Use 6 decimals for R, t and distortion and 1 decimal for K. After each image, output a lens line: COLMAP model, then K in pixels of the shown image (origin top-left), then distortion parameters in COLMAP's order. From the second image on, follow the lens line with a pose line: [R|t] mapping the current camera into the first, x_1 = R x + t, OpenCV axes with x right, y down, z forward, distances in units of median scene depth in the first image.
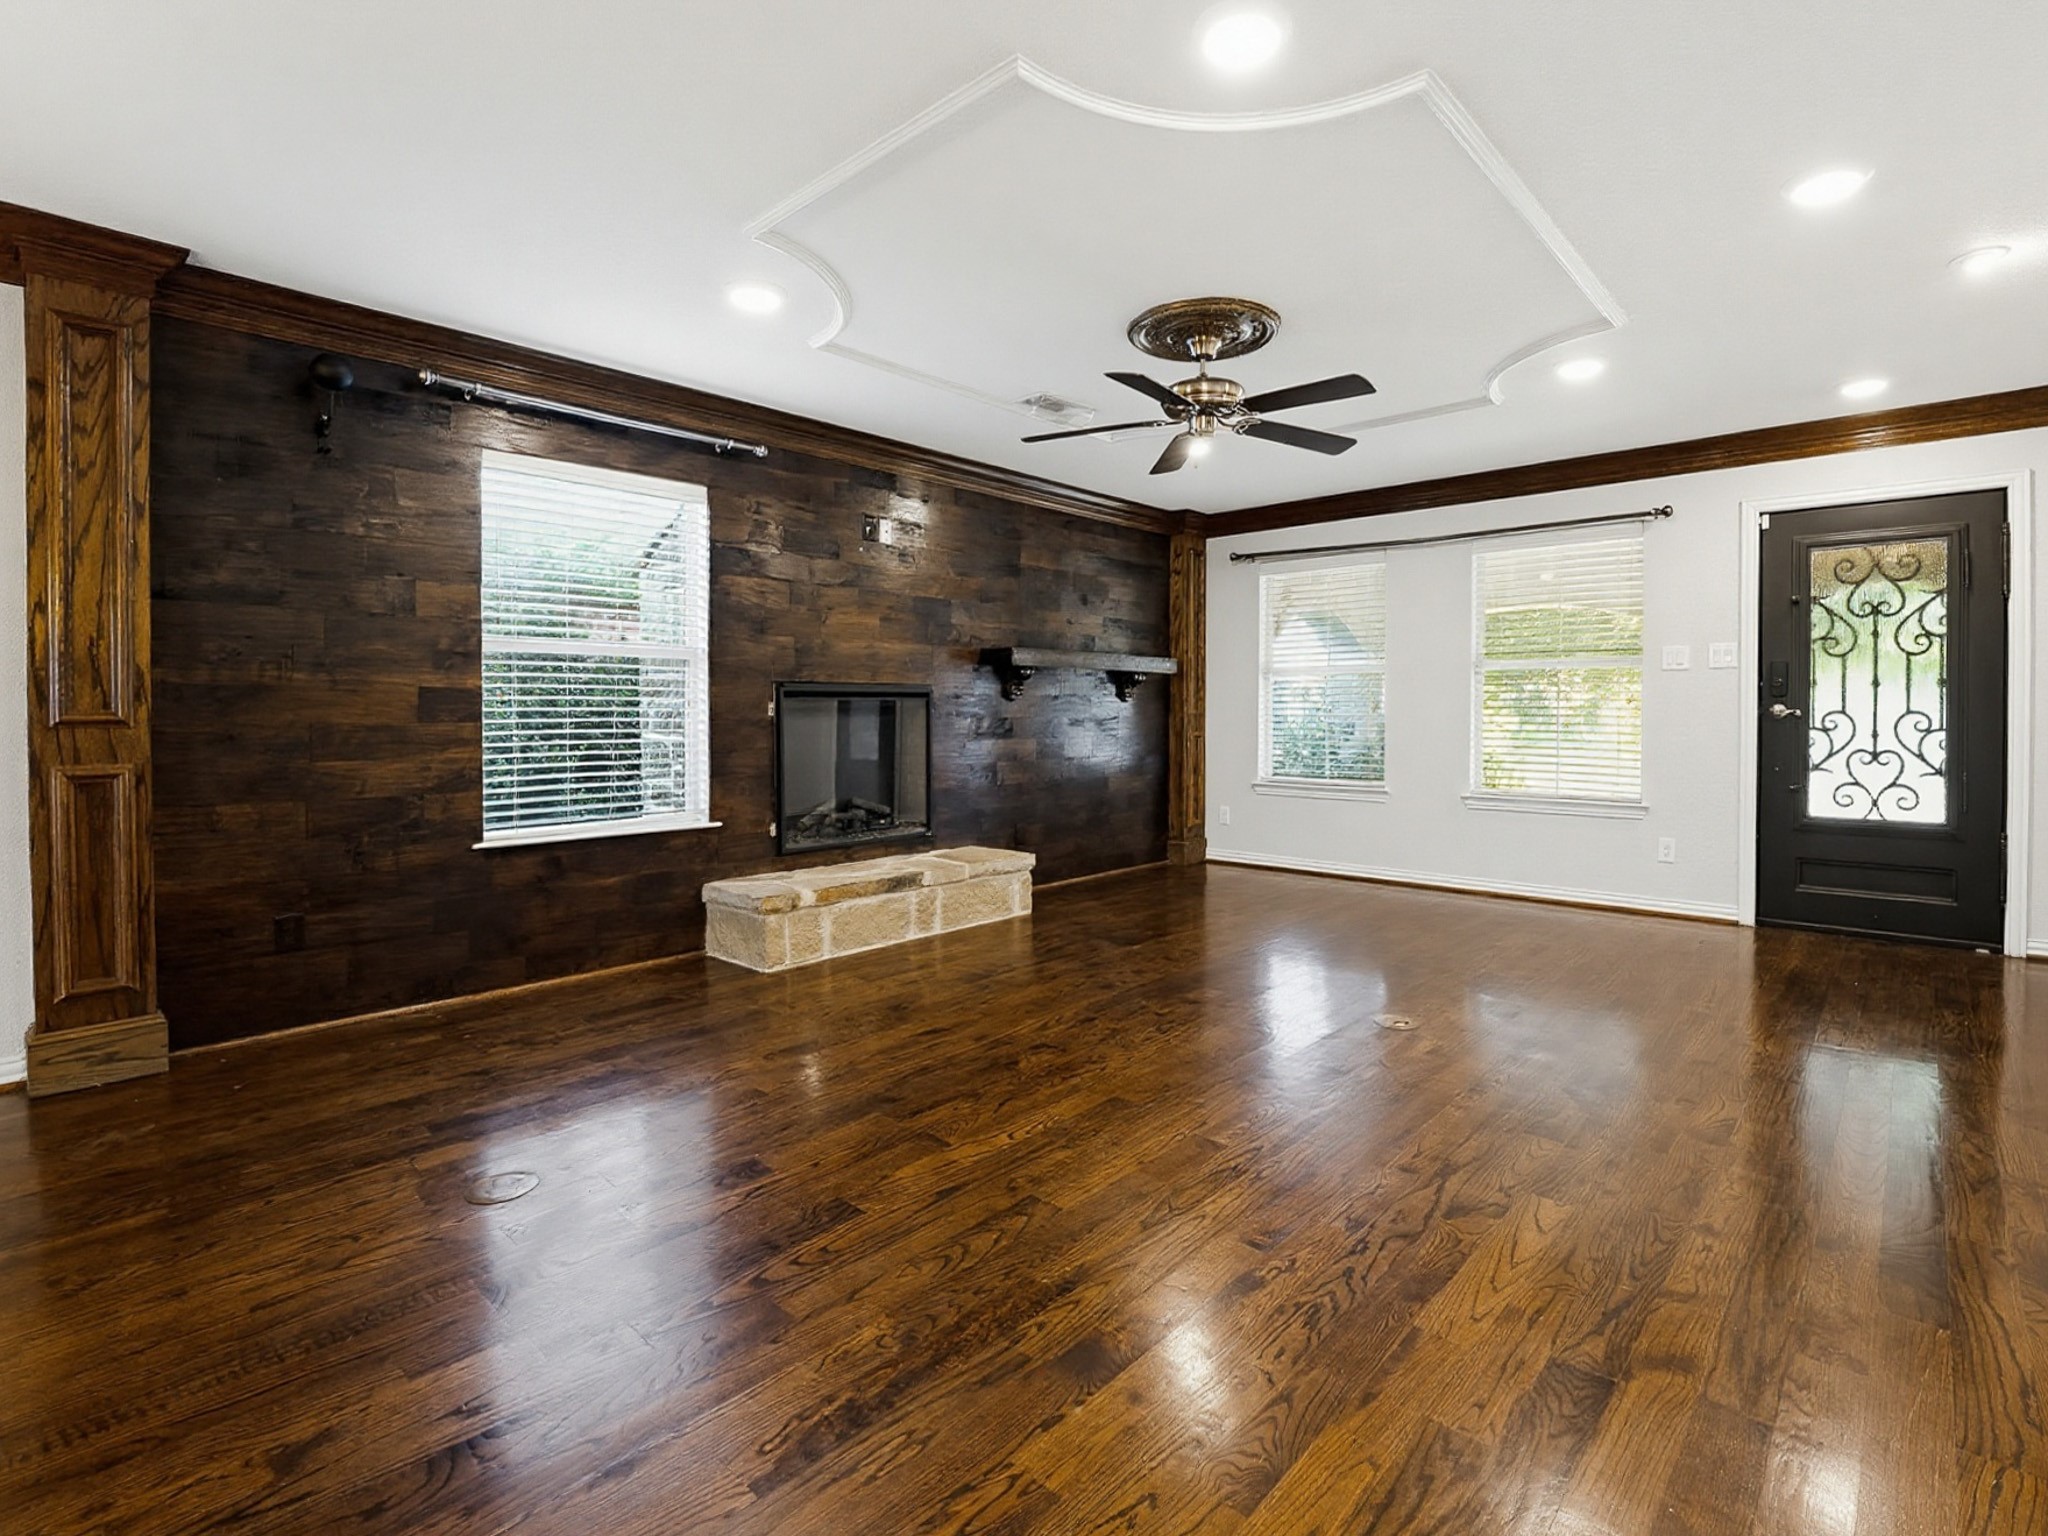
lens RADIAL K [[978.5, 0, 1053.9], [0, 978.5, 722.6], [0, 0, 1]] dist [-0.029371, 0.004153]
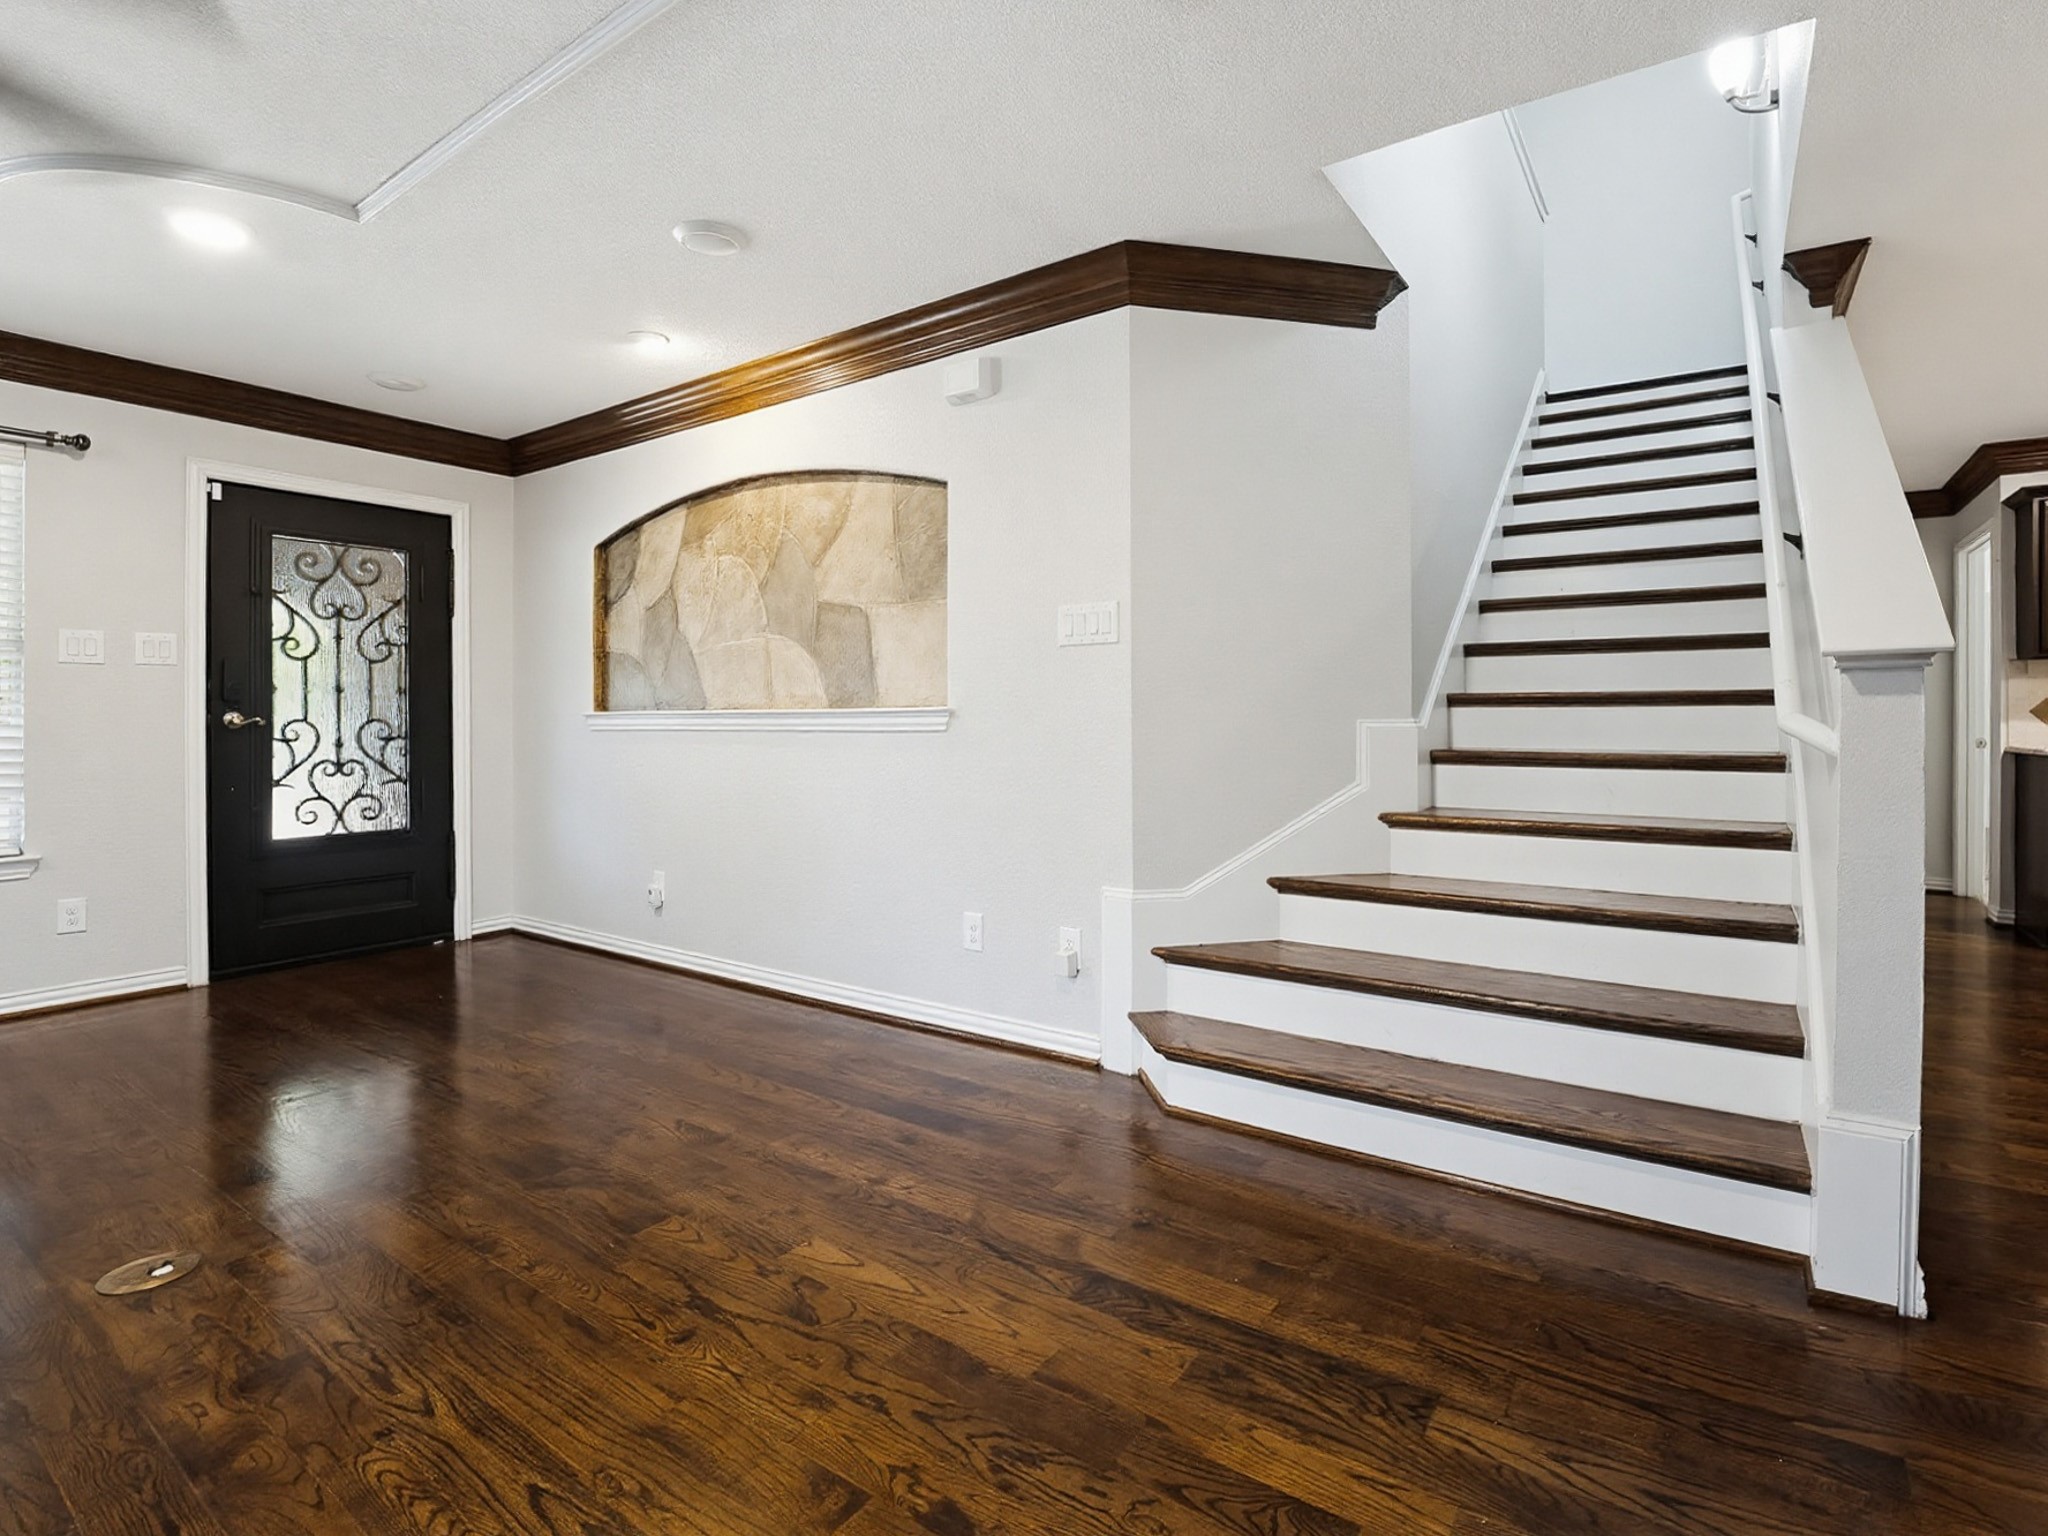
lens RADIAL K [[978.5, 0, 1114.6], [0, 978.5, 722.1], [0, 0, 1]] dist [-0.029371, 0.004153]
pose [[-0.164335, -0.004617, 0.986394, -0.200524], [0.018287, 0.999803, 0.007726, -0.002645], [-0.986235, 0.019308, -0.164219, 0.387532]]
